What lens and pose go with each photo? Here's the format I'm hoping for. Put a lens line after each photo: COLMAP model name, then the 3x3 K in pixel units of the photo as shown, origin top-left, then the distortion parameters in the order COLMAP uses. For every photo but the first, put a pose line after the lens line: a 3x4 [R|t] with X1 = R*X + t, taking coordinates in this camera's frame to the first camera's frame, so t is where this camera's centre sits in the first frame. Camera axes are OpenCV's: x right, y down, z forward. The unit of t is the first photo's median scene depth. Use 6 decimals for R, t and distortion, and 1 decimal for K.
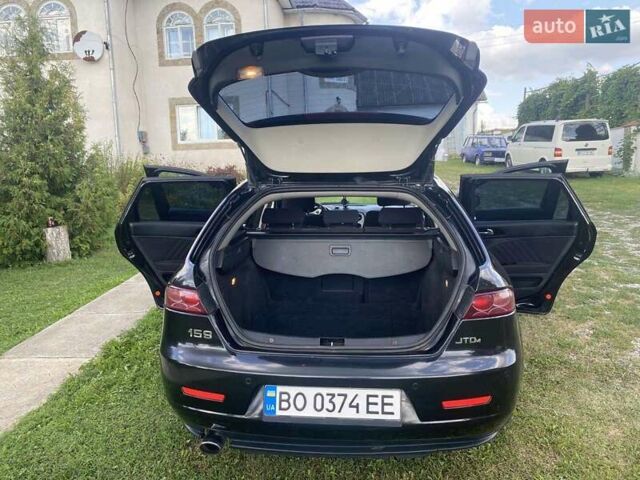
lens RADIAL K [[489.5, 0, 322.5], [0, 489.5, 236.6], [0, 0, 1]] dist [0.003001, -0.003167]
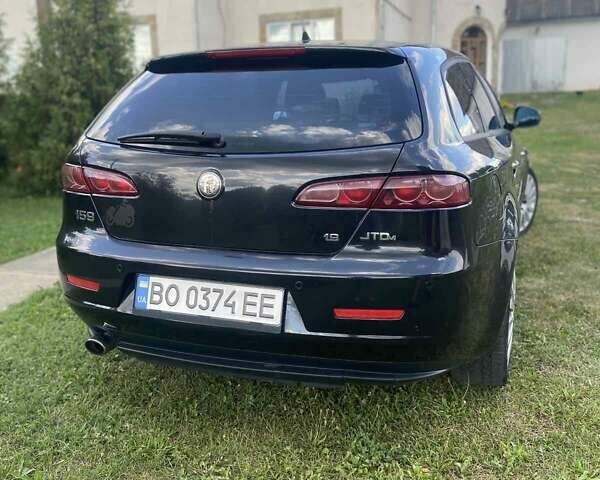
lens RADIAL K [[608.6, 0, 303.5], [0, 608.6, 239.4], [0, 0, 1]] dist [0.069818, -0.160838]
pose [[0.963667, 0.059345, -0.260429, 0.439631], [-0.042226, 0.996593, 0.070850, 0.156671], [0.263747, -0.057279, 0.962890, 0.051492]]
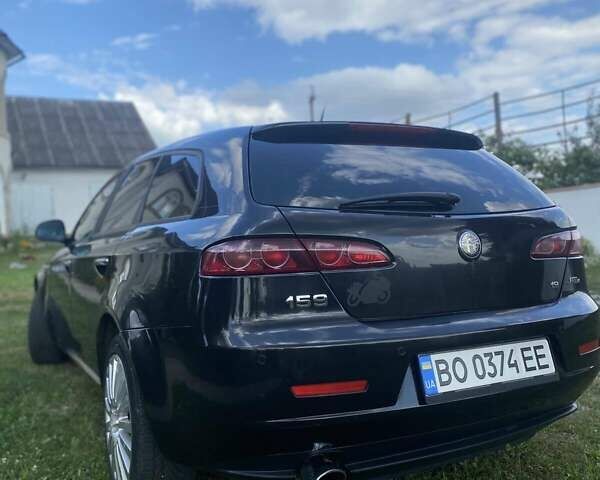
lens RADIAL K [[608.6, 0, 303.5], [0, 608.6, 239.4], [0, 0, 1]] dist [0.069818, -0.160838]
pose [[0.835867, -0.012524, 0.548789, -0.754343], [0.105876, 0.984646, -0.138791, 0.245444], [-0.538624, 0.174115, 0.824359, 0.323932]]
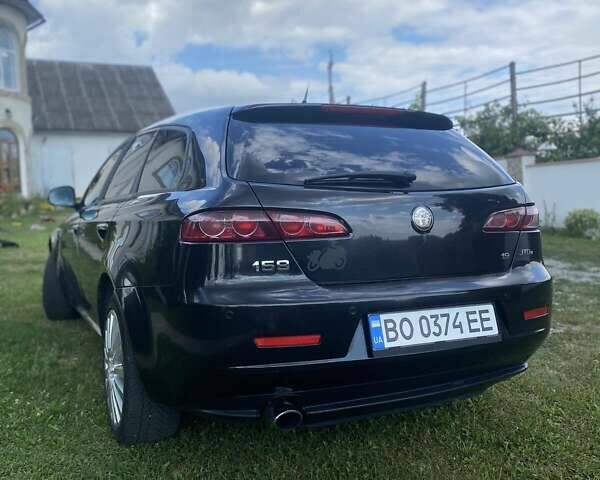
lens RADIAL K [[604.0, 0, 300.0], [0, 604.0, 240.0], [0, 0, 1]] dist [0.127746, -0.286704]
pose [[0.855356, -0.025904, 0.517393, -0.744255], [0.082900, 0.992722, -0.087349, 0.261005], [-0.511365, 0.117606, 0.851278, 0.179745]]
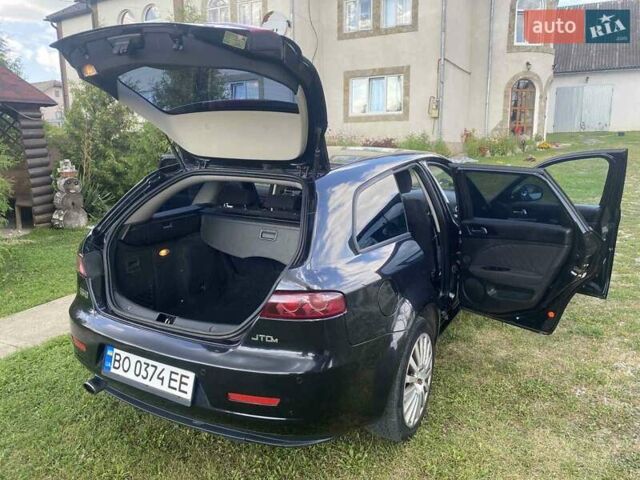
lens RADIAL K [[488.0, 0, 324.0], [0, 488.0, 237.3], [0, 0, 1]] dist [0.038280, -0.058634]
pose [[0.915143, 0.102302, -0.389934, 0.781948], [-0.078755, 0.993997, 0.075951, -0.076643], [0.395363, -0.038797, 0.917705, 0.152607]]
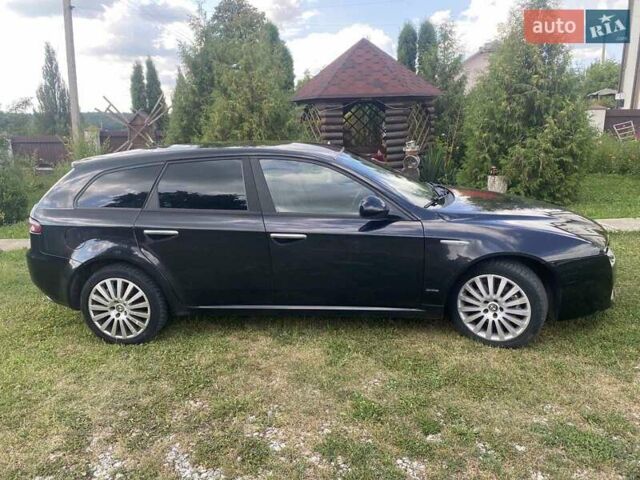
lens RADIAL K [[488.0, 0, 324.0], [0, 488.0, 237.3], [0, 0, 1]] dist [0.038280, -0.058634]
pose [[-0.002775, 0.260714, -0.965412, 2.305802], [-0.133148, 0.956724, 0.258750, -0.477252], [0.991092, 0.129260, 0.032059, 2.163545]]
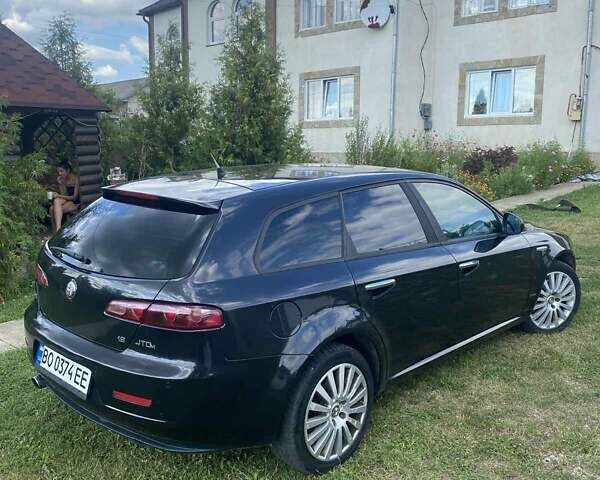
lens RADIAL K [[608.6, 0, 303.5], [0, 608.6, 239.4], [0, 0, 1]] dist [0.069818, -0.160838]
pose [[0.781122, 0.129803, -0.610737, 1.379372], [-0.118013, 0.991214, 0.059732, -0.138450], [0.613124, 0.025417, 0.789577, 0.148675]]
